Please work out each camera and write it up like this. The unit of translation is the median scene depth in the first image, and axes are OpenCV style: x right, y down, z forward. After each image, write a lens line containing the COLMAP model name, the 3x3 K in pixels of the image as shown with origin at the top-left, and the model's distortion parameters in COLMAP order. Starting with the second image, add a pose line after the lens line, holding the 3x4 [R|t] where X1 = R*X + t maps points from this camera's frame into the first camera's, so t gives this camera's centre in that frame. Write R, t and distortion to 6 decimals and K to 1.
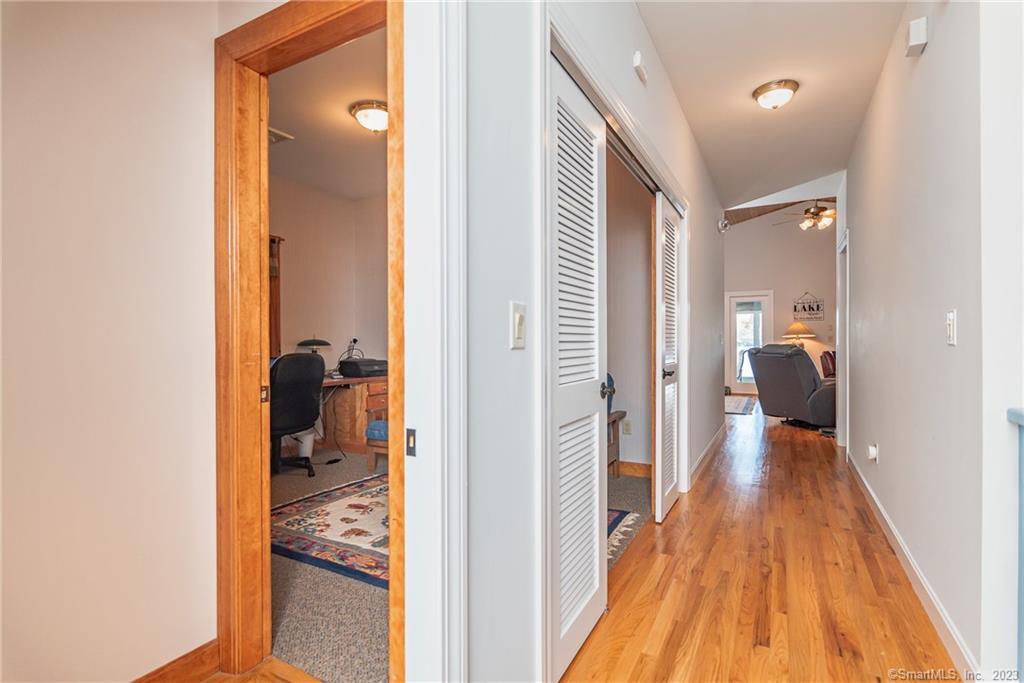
lens RADIAL K [[497.0, 0, 509.0], [0, 497.0, 340.2], [0, 0, 1]] dist [-0.000036, 0.002789]
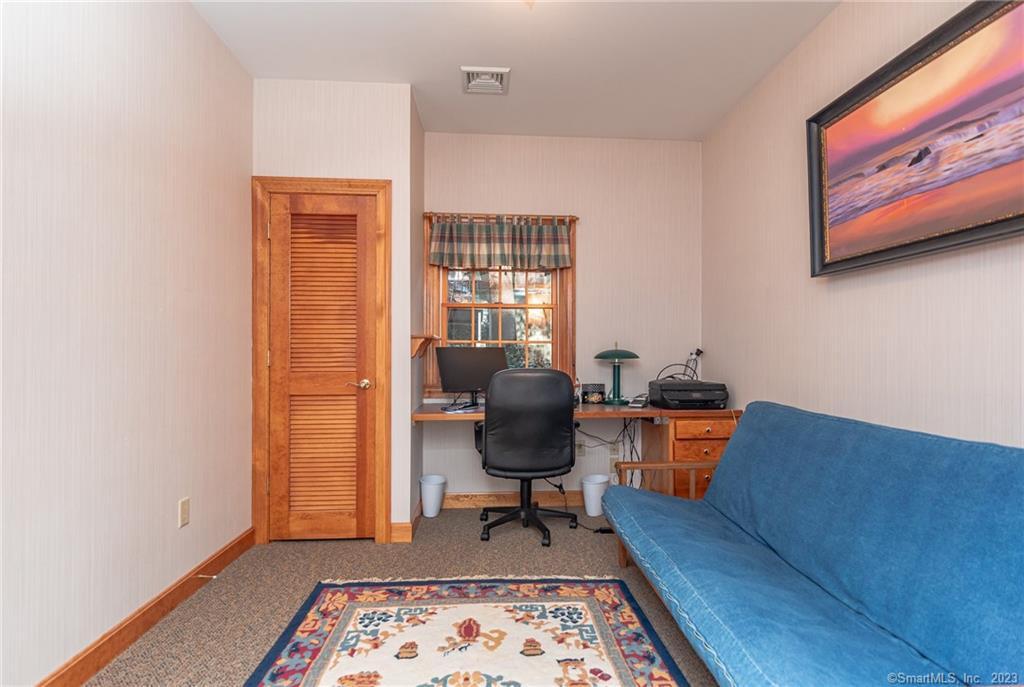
lens RADIAL K [[534.2, 0, 517.3], [0, 534.2, 345.1], [0, 0, 1]] dist [-0.001583, -0.000610]
pose [[0.546174, -0.008843, -0.837625, 0.257521], [-0.003912, 0.999906, -0.013107, 0.003804], [0.837663, 0.010436, 0.546088, 0.681396]]
